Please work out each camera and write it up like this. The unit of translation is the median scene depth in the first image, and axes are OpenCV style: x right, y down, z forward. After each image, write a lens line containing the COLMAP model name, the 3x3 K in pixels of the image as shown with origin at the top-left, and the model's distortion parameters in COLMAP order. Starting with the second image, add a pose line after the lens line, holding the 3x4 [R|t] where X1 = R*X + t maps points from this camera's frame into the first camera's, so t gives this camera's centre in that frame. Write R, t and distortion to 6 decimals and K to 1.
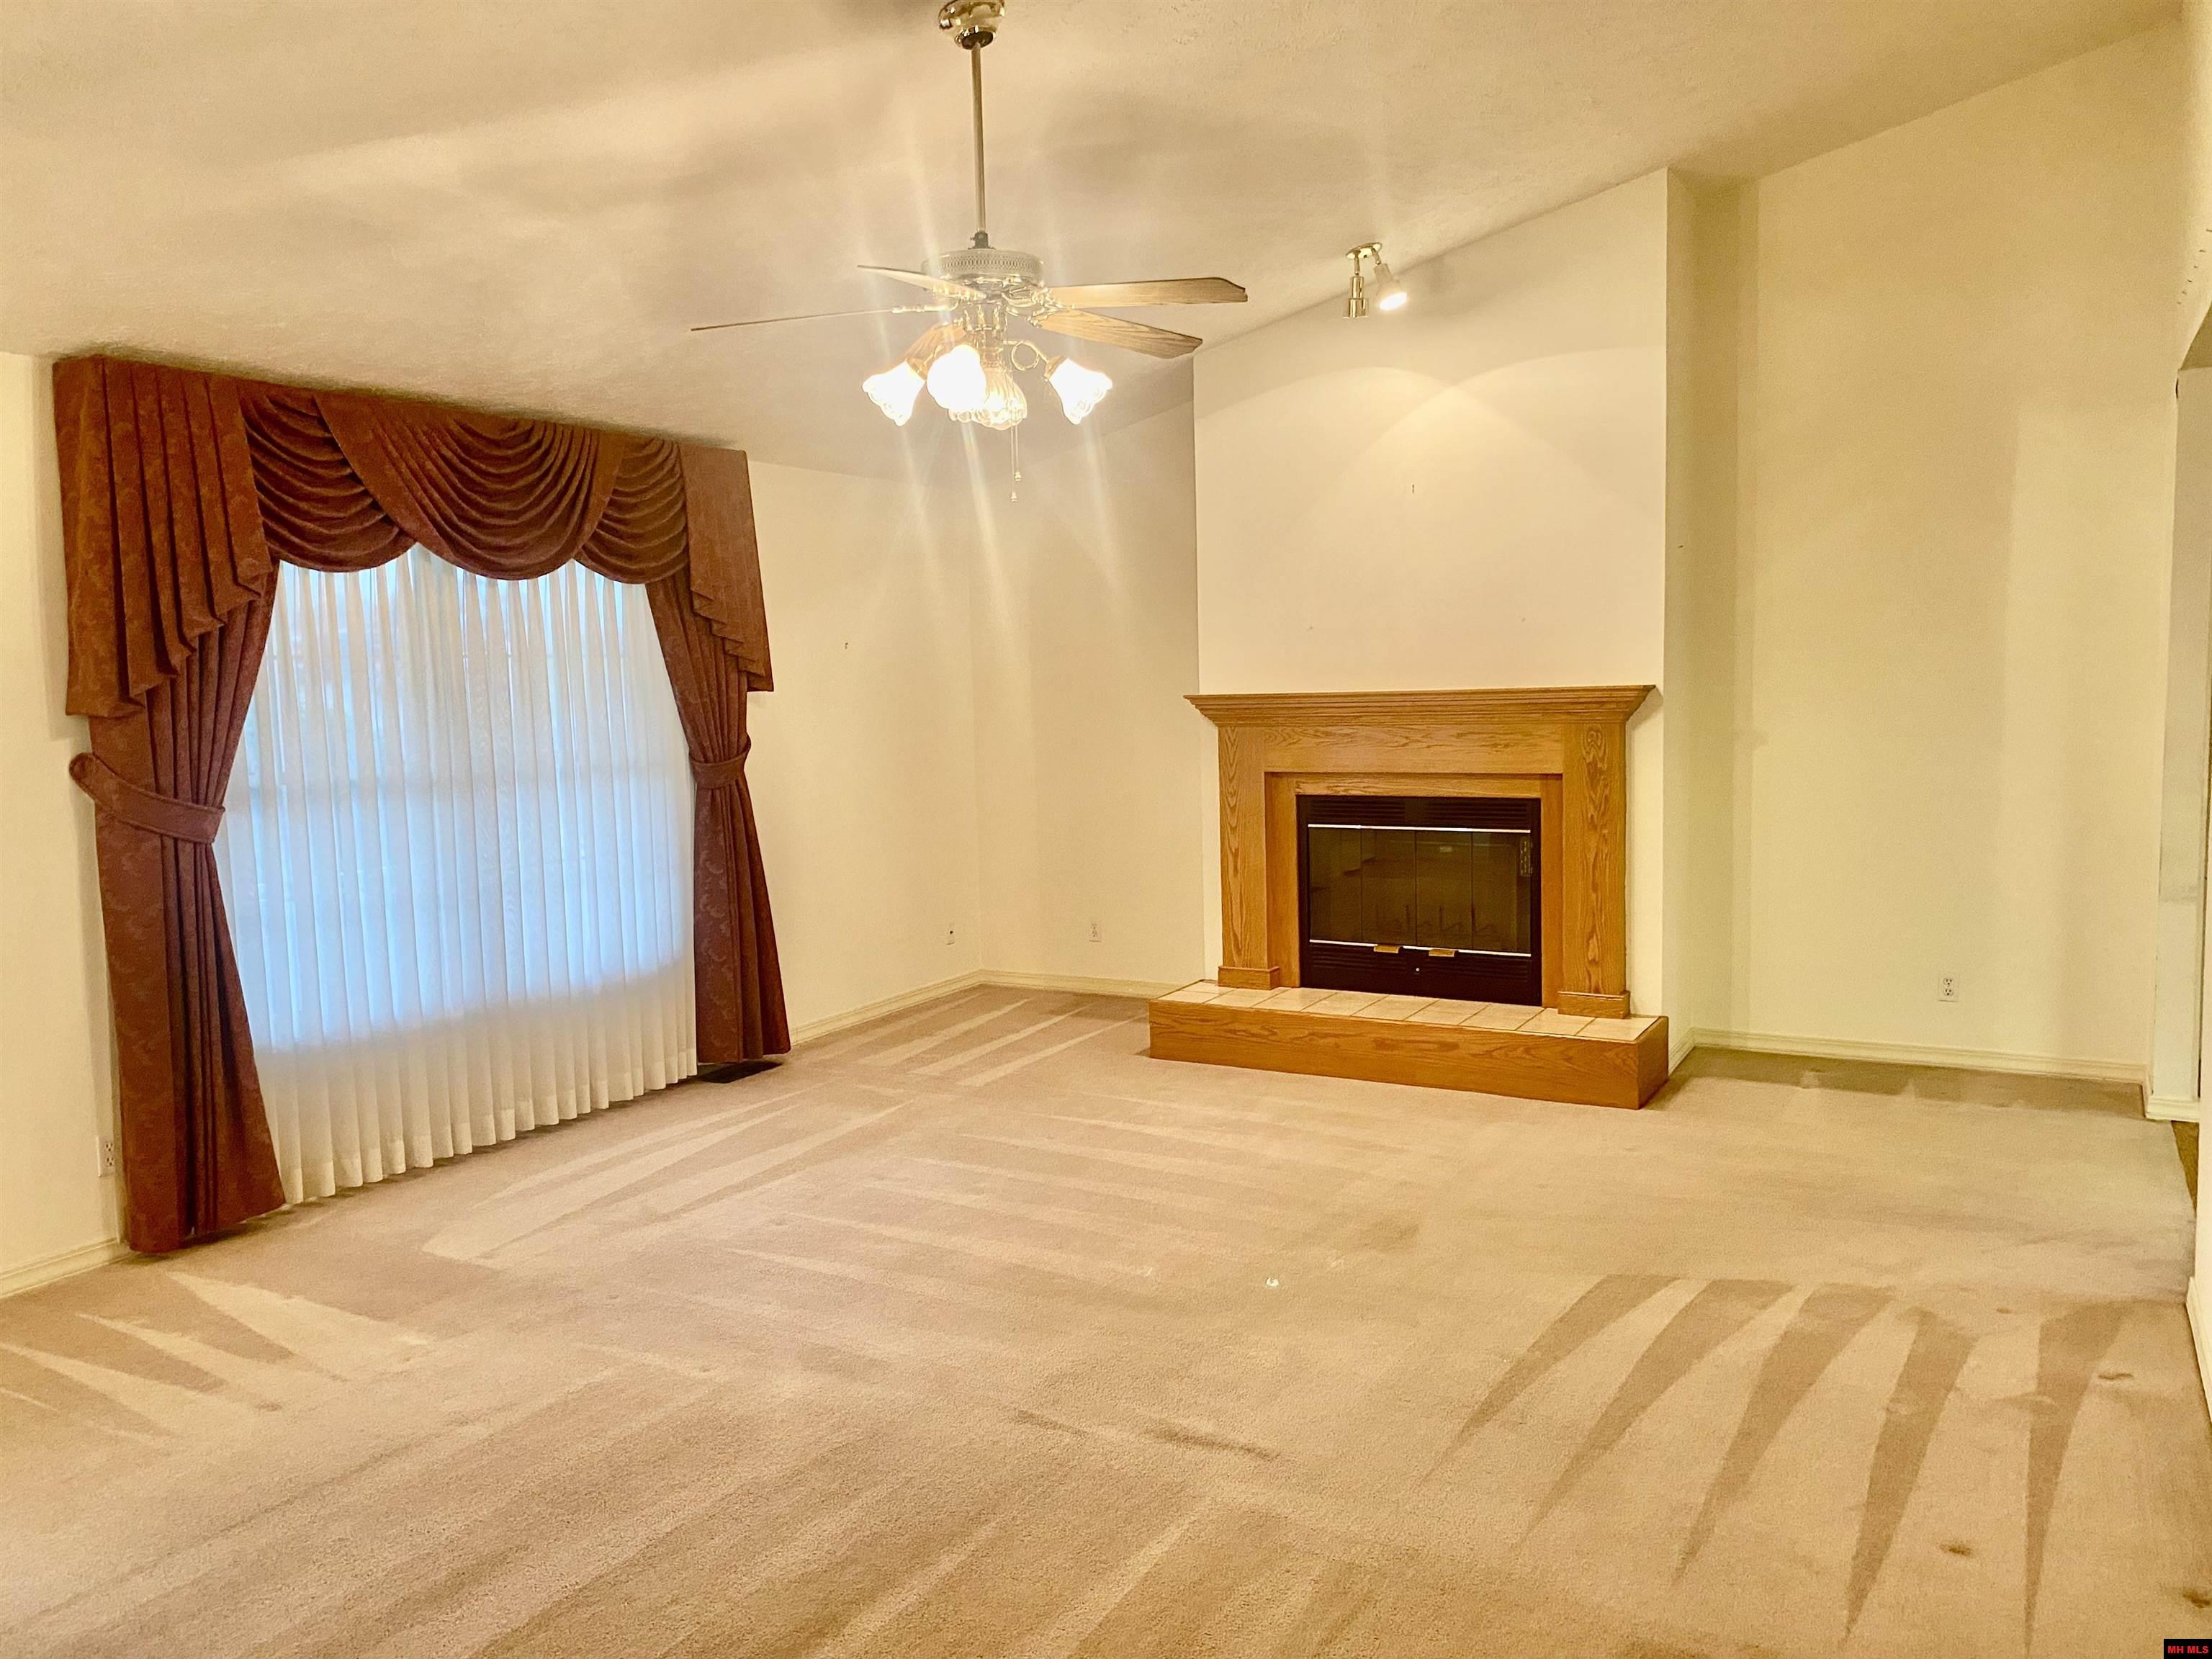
lens RADIAL K [[1654.8, 0, 1106.0], [0, 1654.8, 829.5], [0, 0, 1]] dist [0.099211, -0.196263]
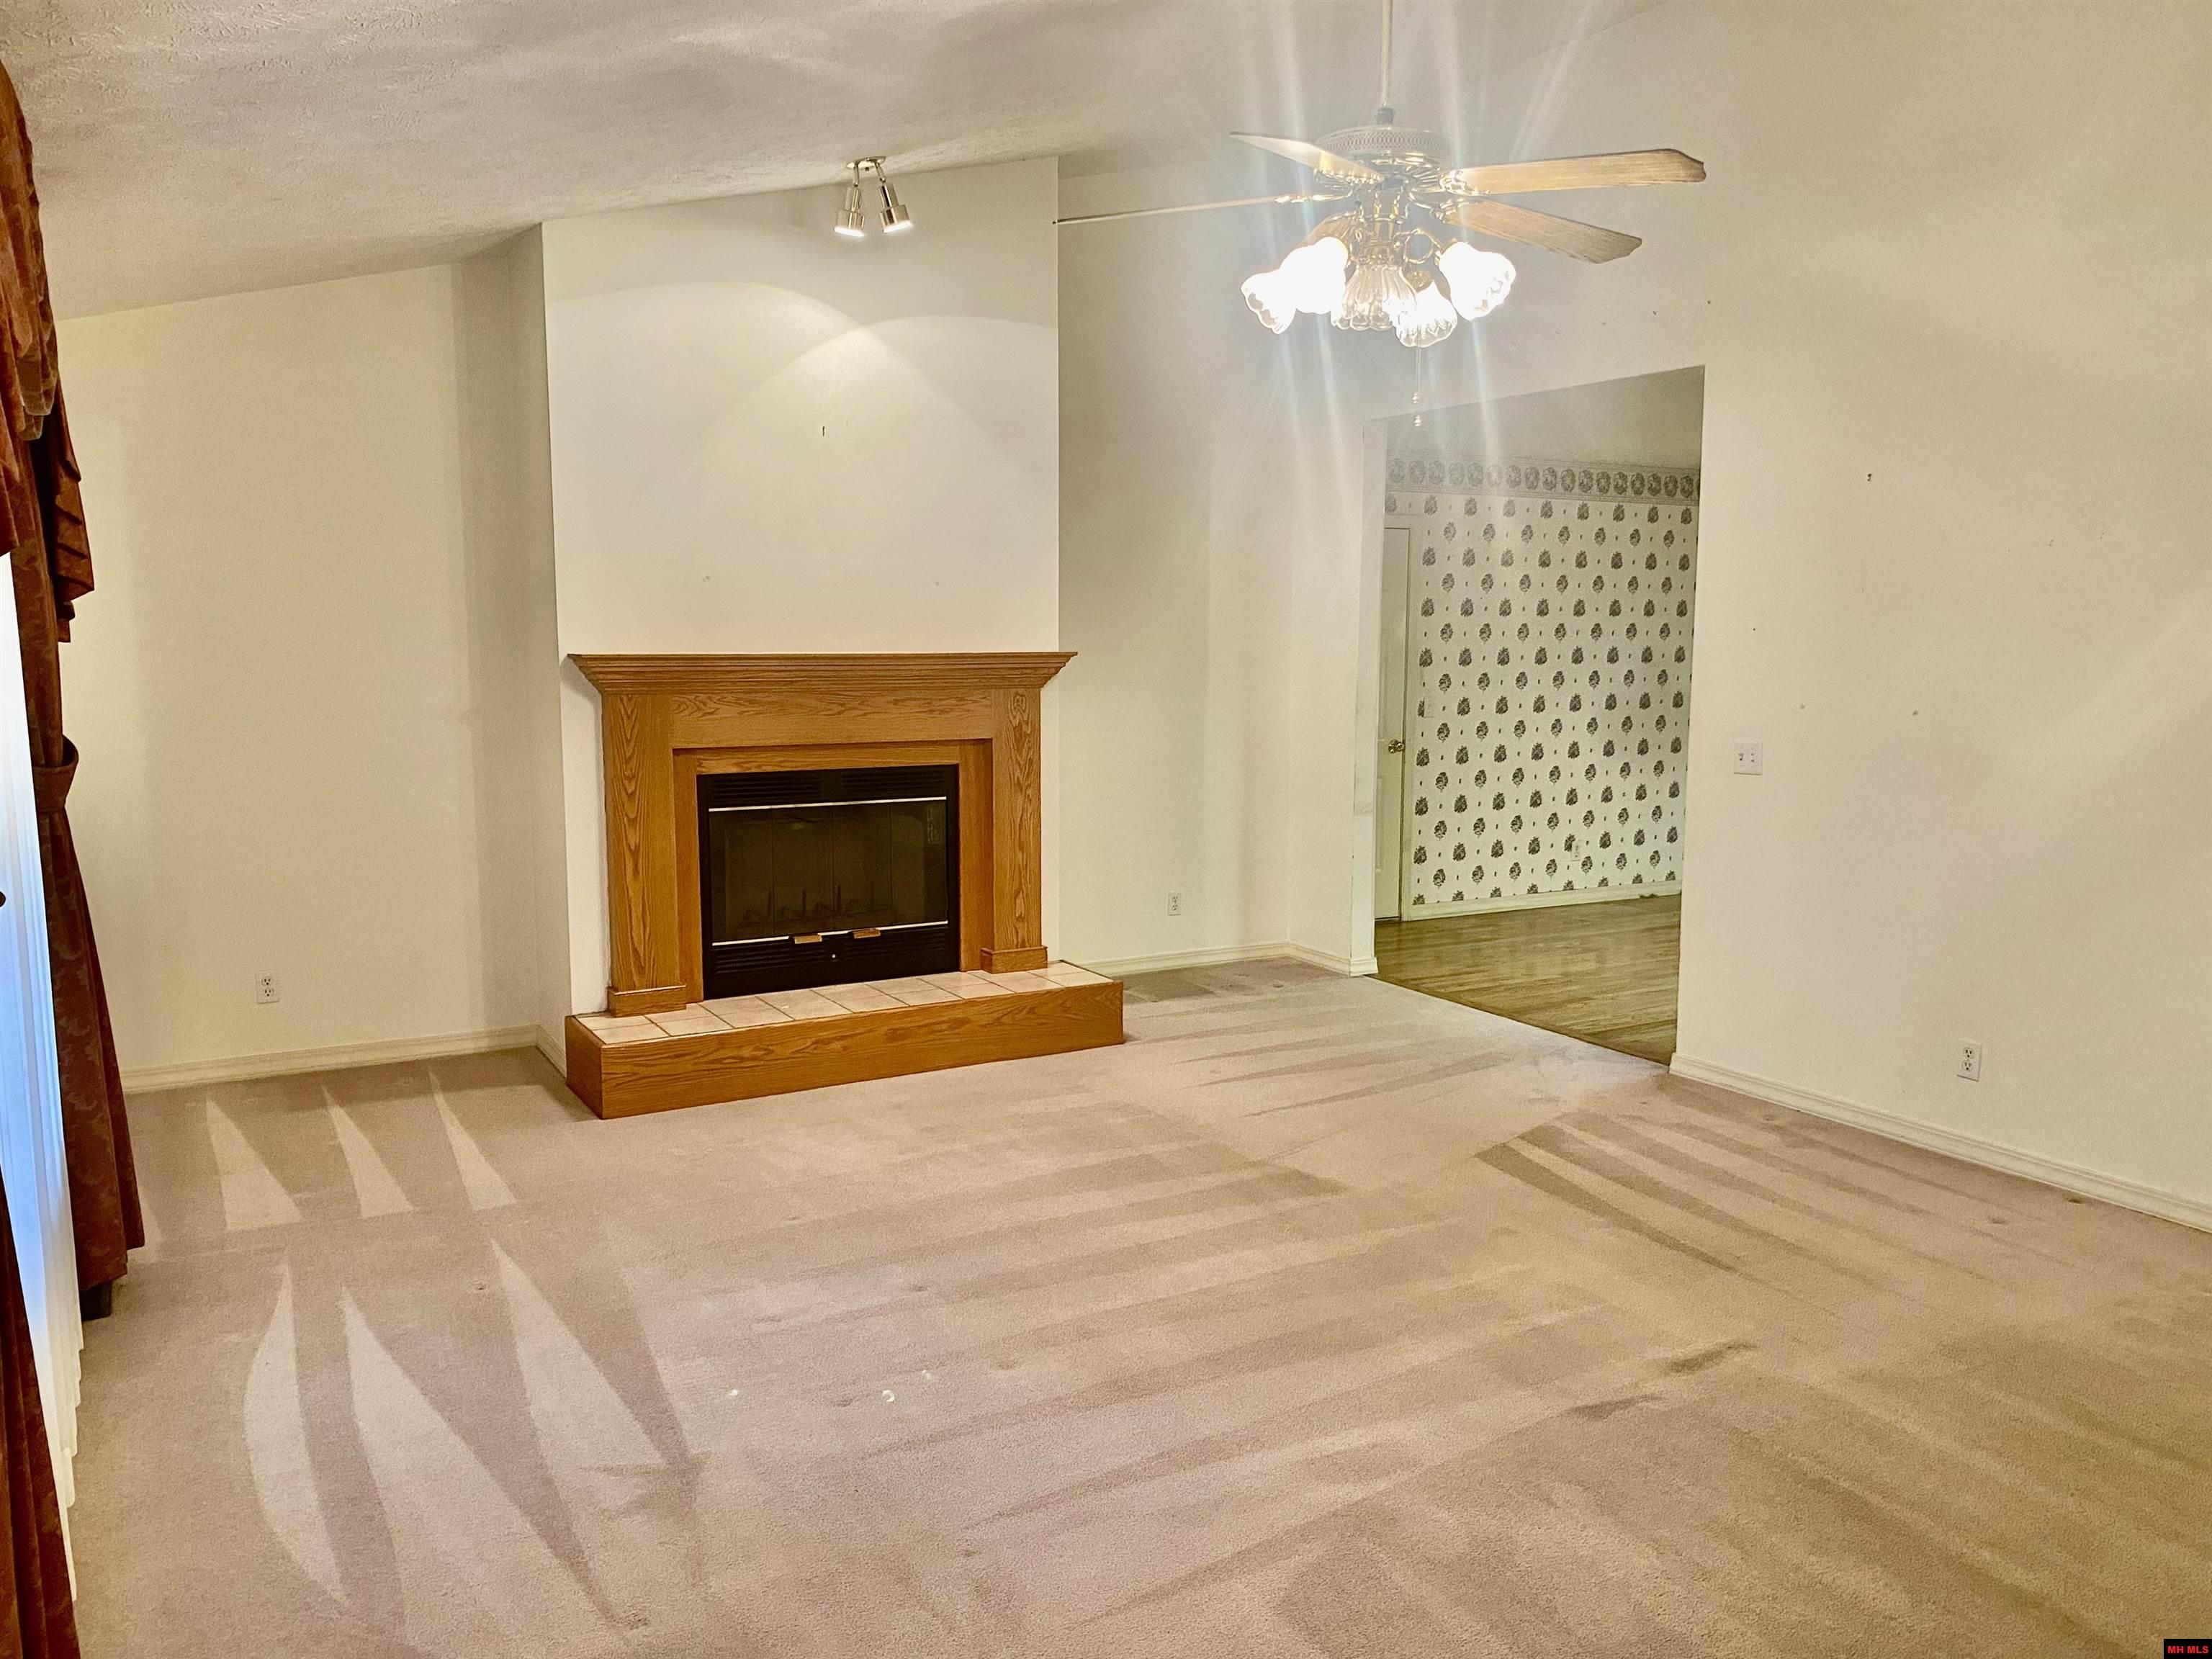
lens RADIAL K [[1654.8, 0, 1106.0], [0, 1654.8, 829.5], [0, 0, 1]] dist [0.099211, -0.196263]
pose [[0.528346, -0.078039, 0.845435, -0.552259], [0.066931, 0.996496, 0.050155, -0.024194], [-0.846387, 0.030086, 0.531718, 0.410312]]
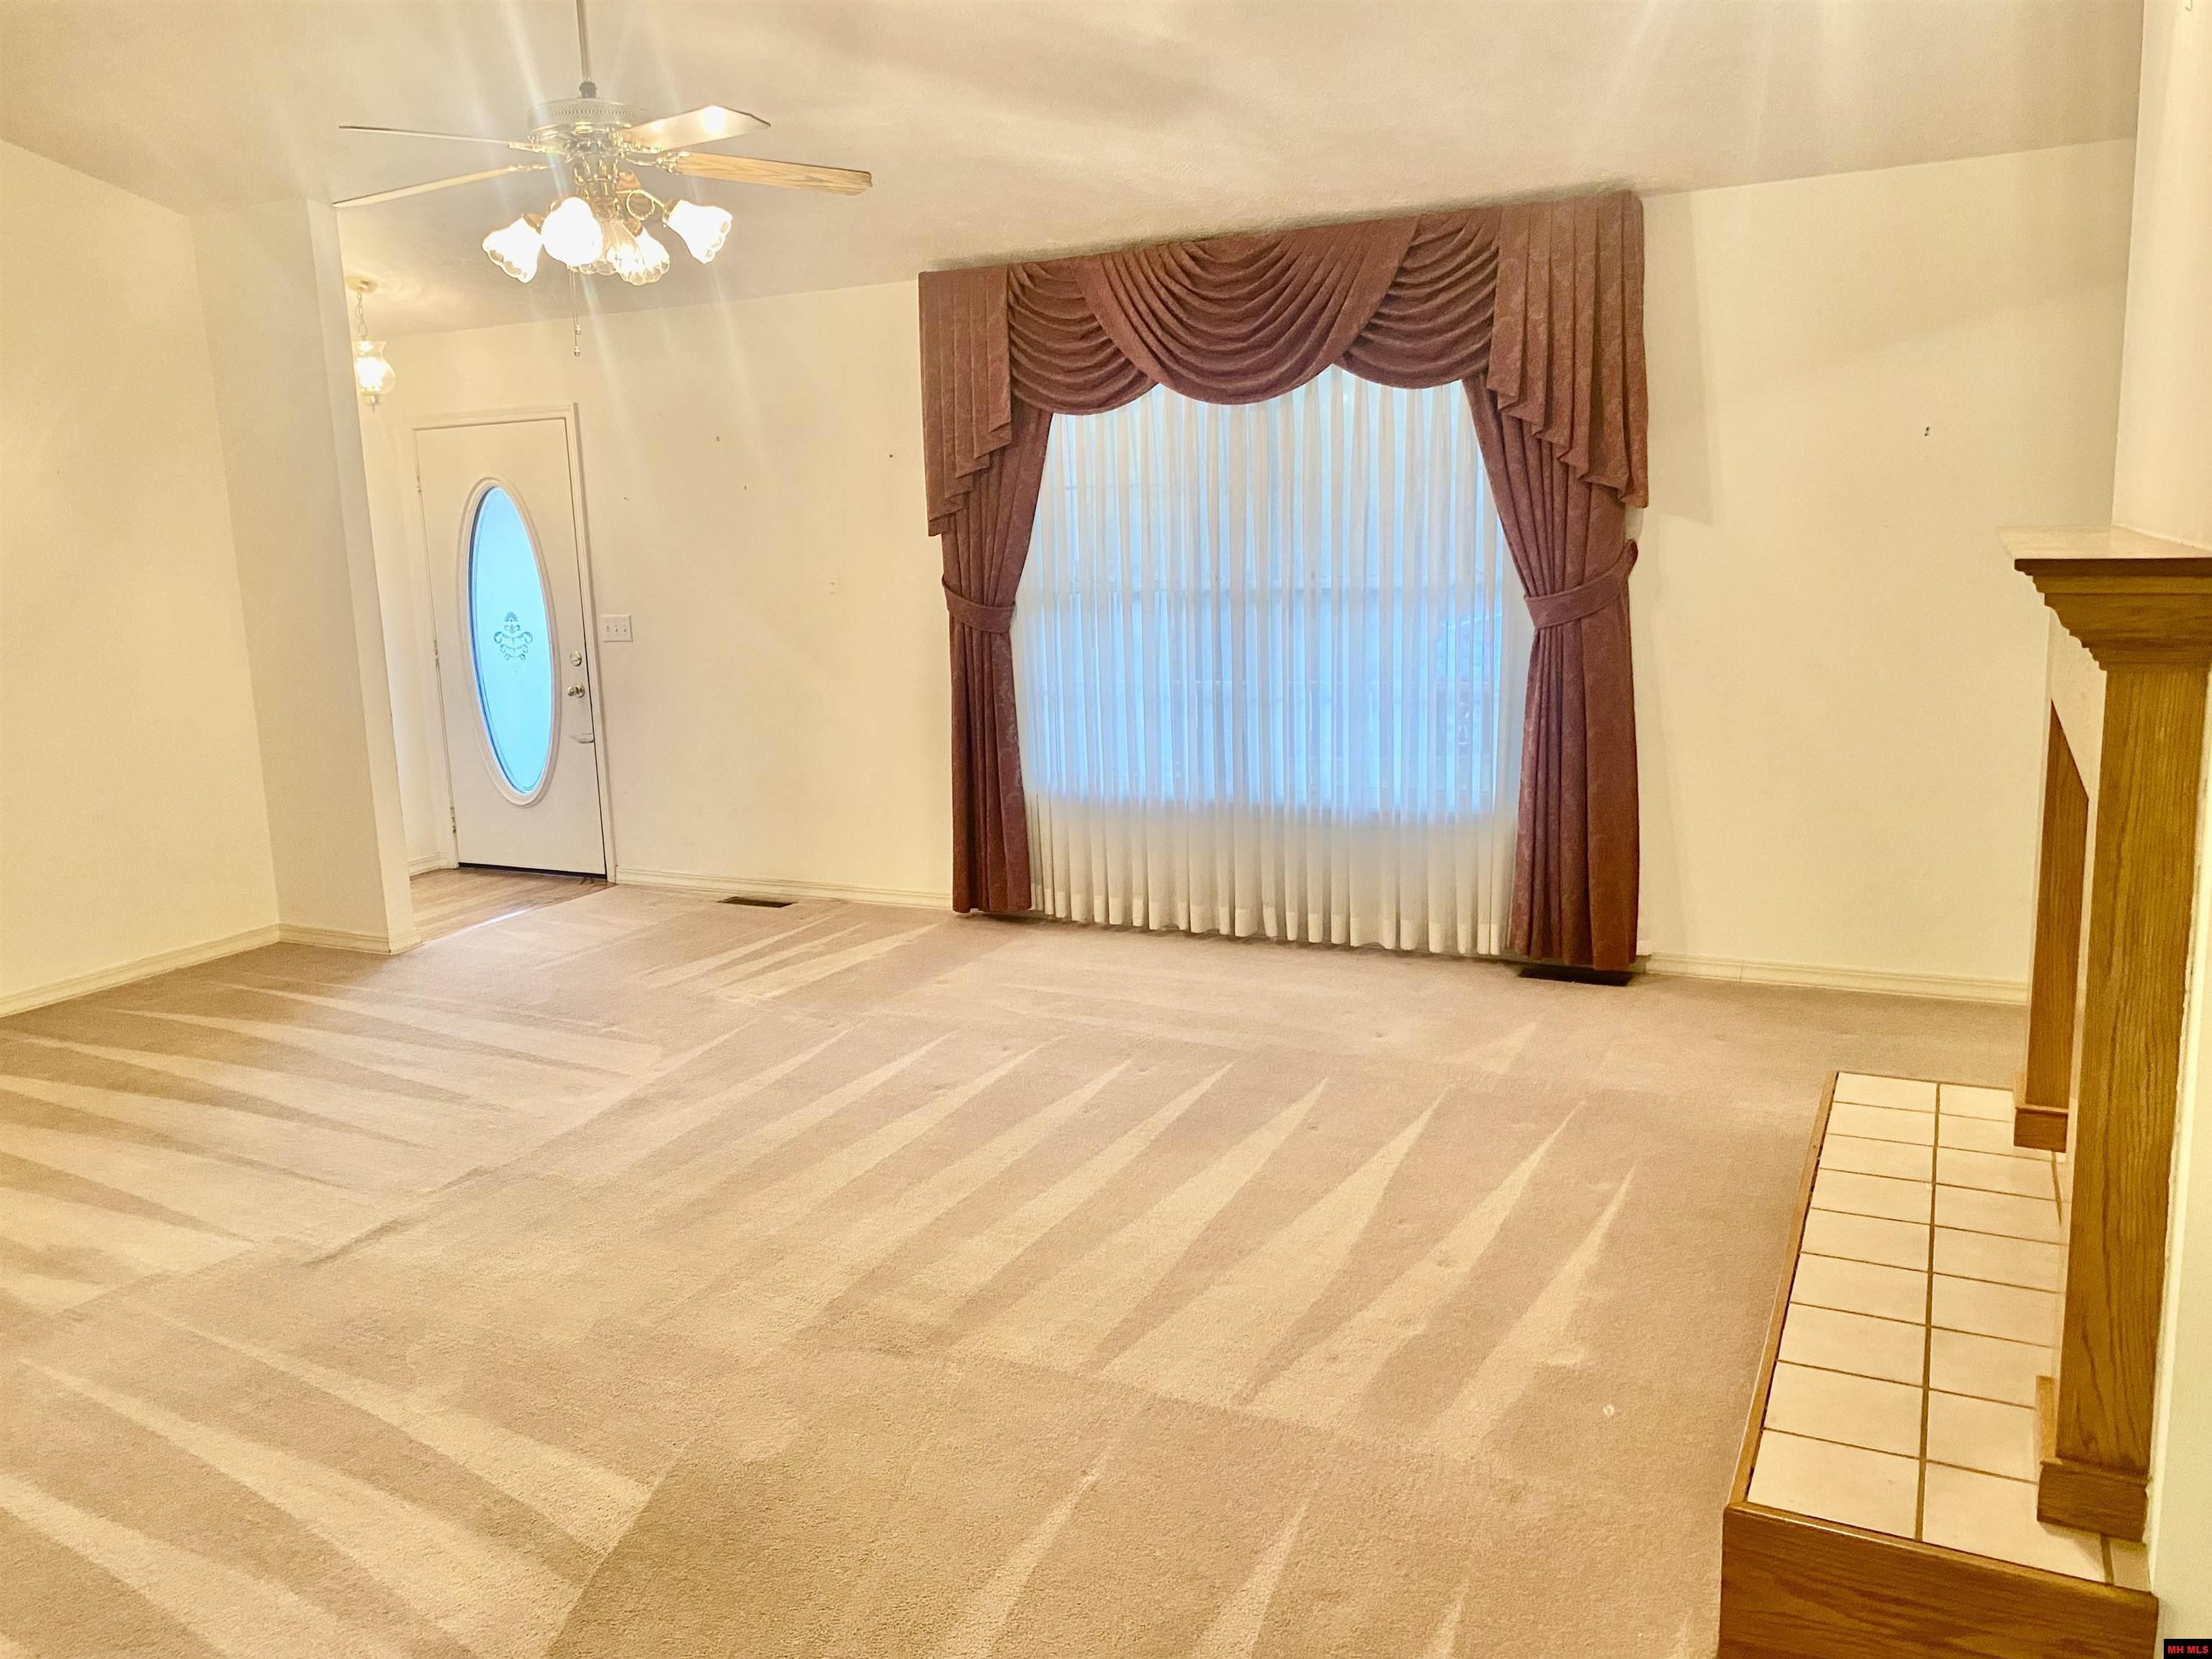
lens RADIAL K [[1654.8, 0, 1106.0], [0, 1654.8, 829.5], [0, 0, 1]] dist [0.099211, -0.196263]
pose [[0.039422, 0.209348, -0.977046, 0.595894], [-0.056031, 0.976731, 0.207020, -0.086989], [0.997650, 0.046584, 0.050235, 0.758180]]
